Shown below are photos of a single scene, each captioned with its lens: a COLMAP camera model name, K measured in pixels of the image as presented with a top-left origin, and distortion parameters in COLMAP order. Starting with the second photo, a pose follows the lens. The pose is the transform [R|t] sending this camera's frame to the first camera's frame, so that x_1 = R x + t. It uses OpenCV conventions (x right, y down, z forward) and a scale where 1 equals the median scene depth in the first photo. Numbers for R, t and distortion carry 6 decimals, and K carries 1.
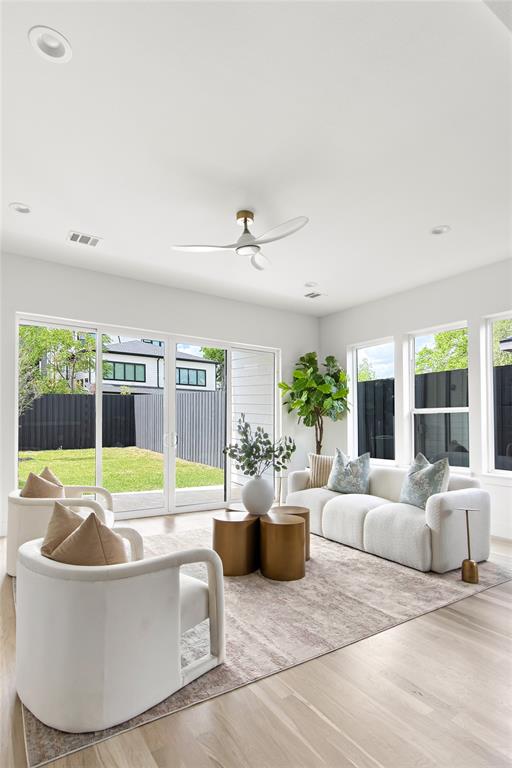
lens RADIAL K [[405.6, 0, 245.0], [0, 405.6, 415.1], [0, 0, 1]] dist [0.000529, 0.000062]
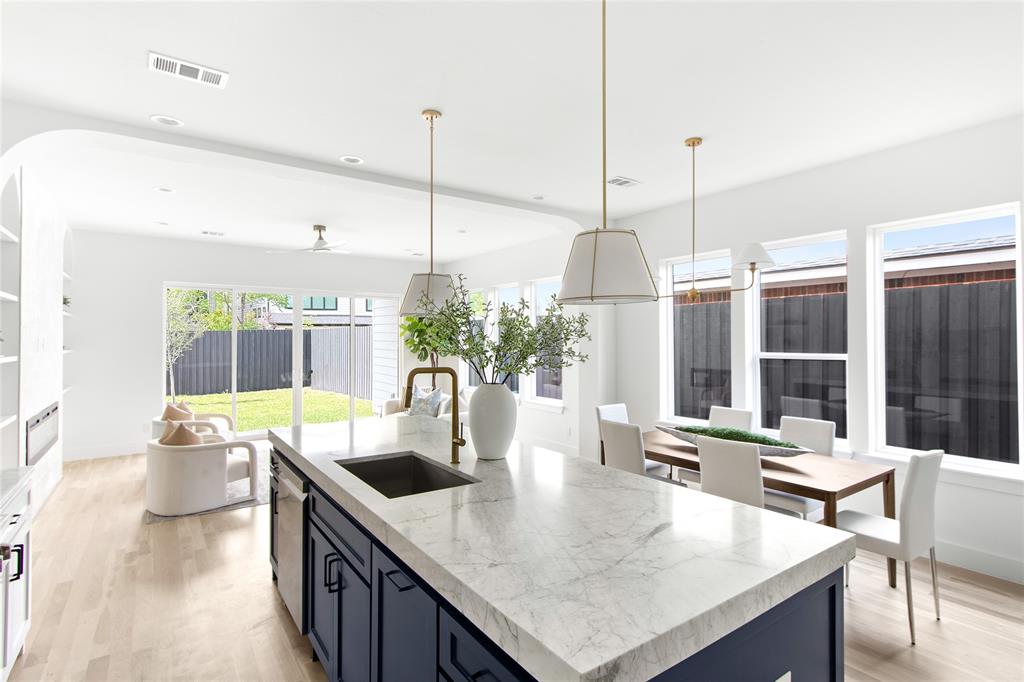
lens RADIAL K [[509.6, 0, 507.2], [0, 509.6, 337.8], [0, 0, 1]] dist [-0.000919, 0.000043]
pose [[0.999626, -0.015521, 0.022530, 0.627558], [0.015147, 0.999746, 0.016661, -0.107313], [-0.022783, -0.016313, 0.999607, -0.831868]]
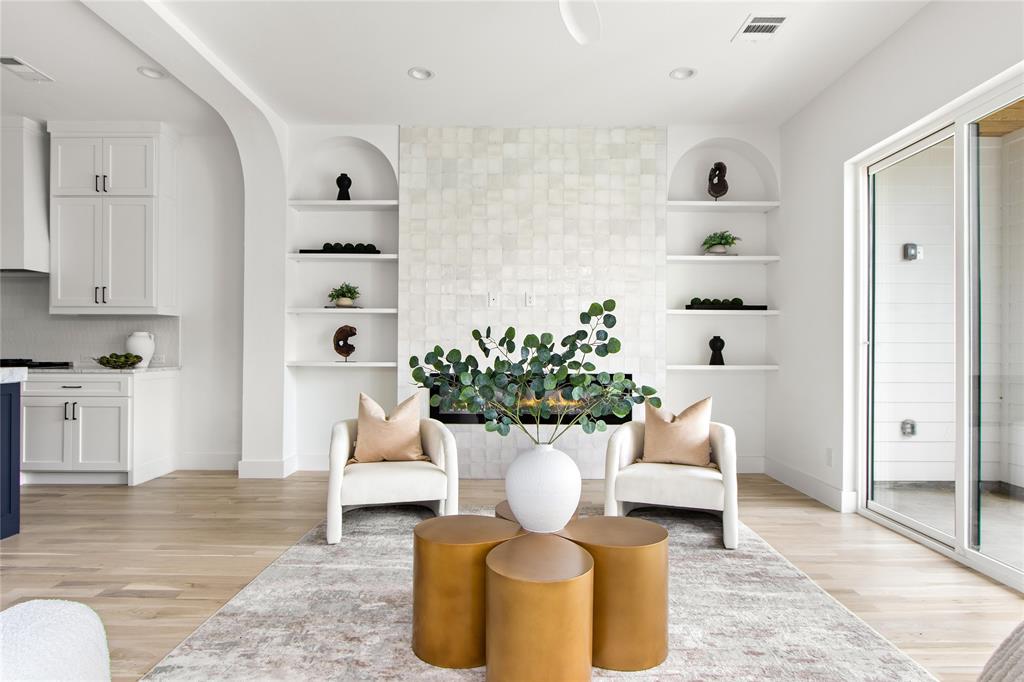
lens RADIAL K [[567.3, 0, 523.1], [0, 567.3, 341.7], [0, 0, 1]] dist [-0.001637, -0.000033]
pose [[-0.537751, -0.022240, -0.842810, 0.558118], [0.007962, 0.999473, -0.031454, 0.058761], [0.843066, -0.023625, -0.537291, 1.295839]]
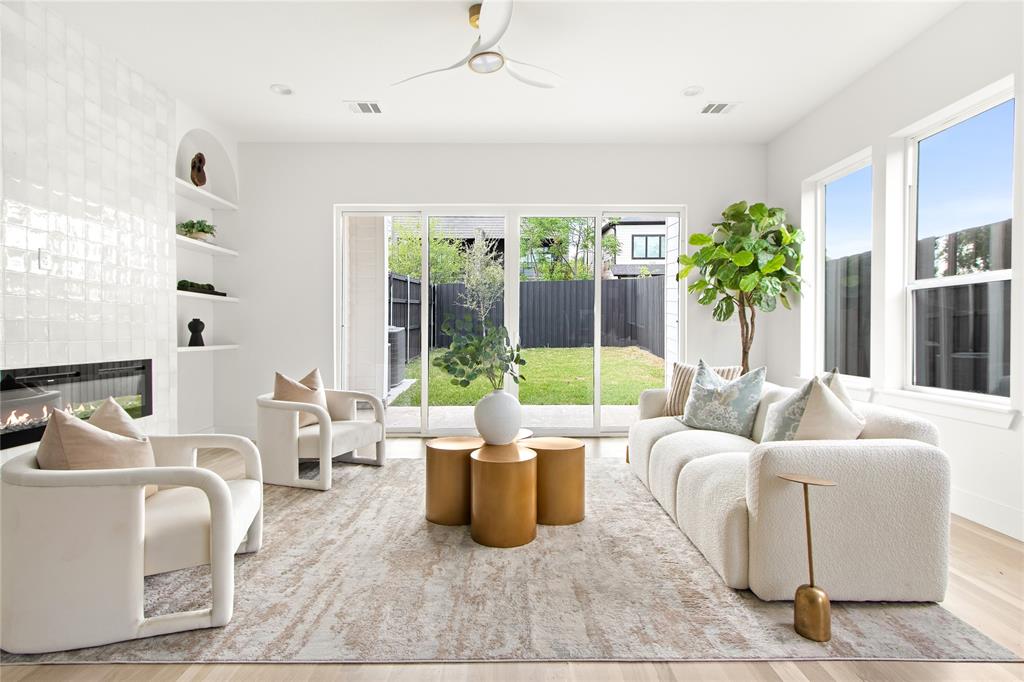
lens RADIAL K [[494.9, 0, 512.8], [0, 494.9, 337.5], [0, 0, 1]] dist [0.002773, 0.001316]
pose [[0.844276, -0.007647, -0.535854, 0.495763], [0.024849, 0.999381, 0.024889, 0.042175], [0.535332, -0.034329, 0.843944, 0.301864]]
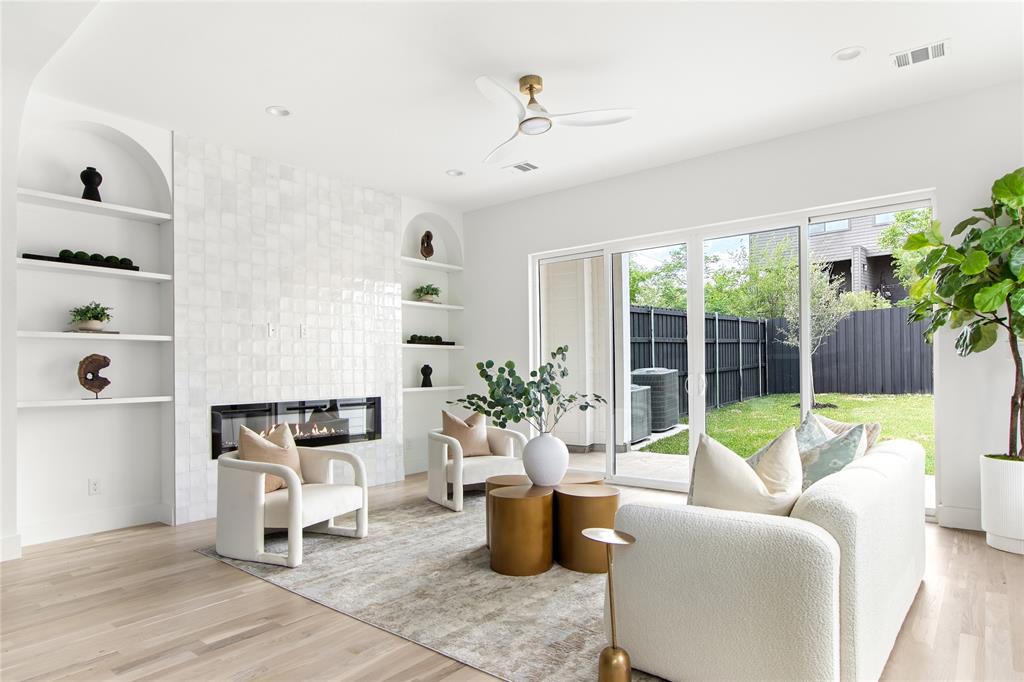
lens RADIAL K [[592.4, 0, 506.8], [0, 592.4, 362.3], [0, 0, 1]] dist [0.000407, 0.001980]
pose [[0.308867, -0.030507, -0.950616, 0.996711], [0.039620, 0.999031, -0.019187, 0.043458], [0.950280, -0.031738, 0.309776, 0.604532]]
